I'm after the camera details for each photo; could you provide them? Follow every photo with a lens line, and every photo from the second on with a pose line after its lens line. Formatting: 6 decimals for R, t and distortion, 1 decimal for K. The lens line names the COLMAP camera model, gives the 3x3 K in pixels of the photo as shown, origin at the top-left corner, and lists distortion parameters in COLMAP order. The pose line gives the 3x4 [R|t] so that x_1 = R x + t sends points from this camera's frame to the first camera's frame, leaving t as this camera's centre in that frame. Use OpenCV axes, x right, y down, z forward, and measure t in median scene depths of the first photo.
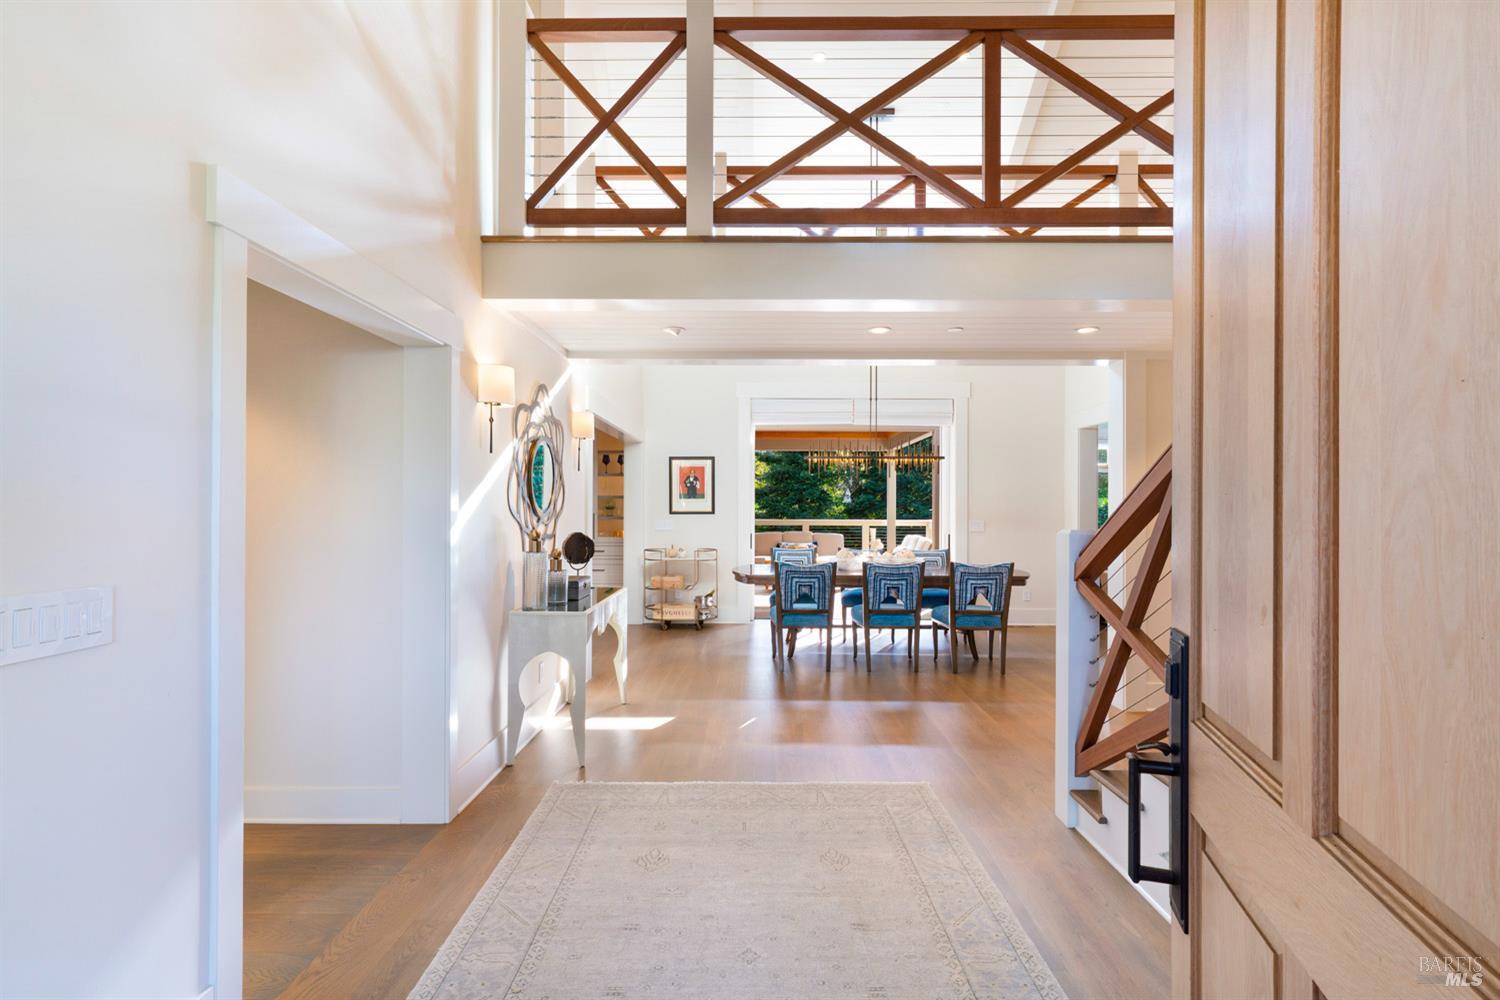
lens RADIAL K [[705.2, 0, 754.2], [0, 705.2, 504.4], [0, 0, 1]] dist [-0.004405, 0.000591]
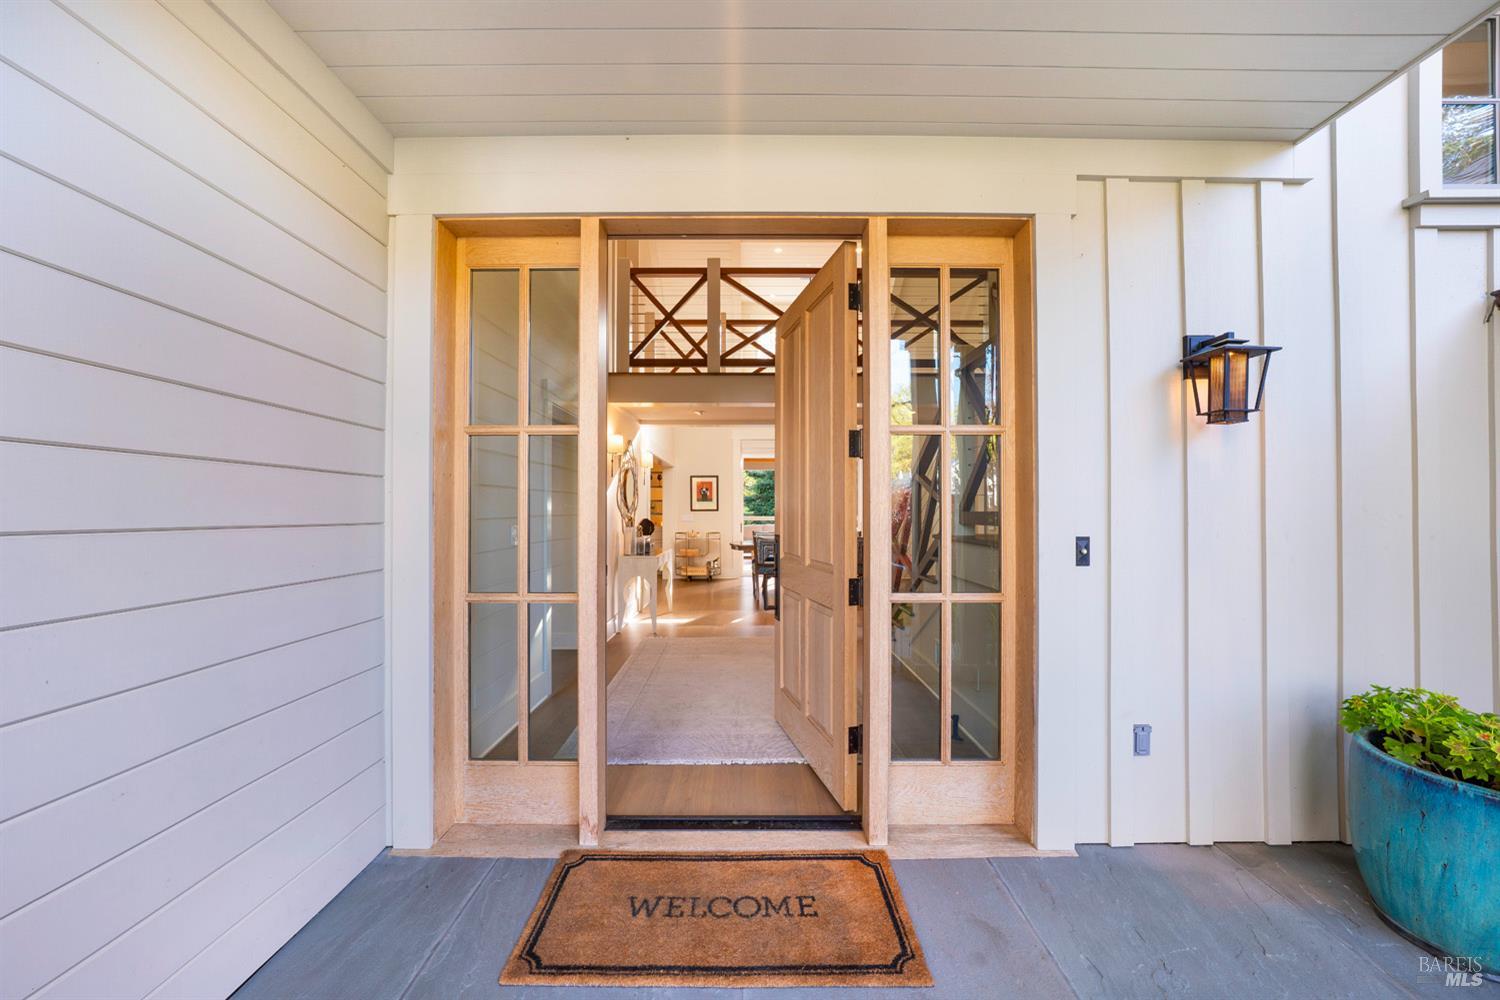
lens RADIAL K [[538.8, 0, 748.7], [0, 538.8, 504.2], [0, 0, 1]] dist [-0.017900, 0.000550]
pose [[0.999982, -0.002092, 0.005711, 0.008724], [0.002141, 0.999961, -0.008544, 0.012258], [-0.005693, 0.008556, 0.999947, -0.338356]]
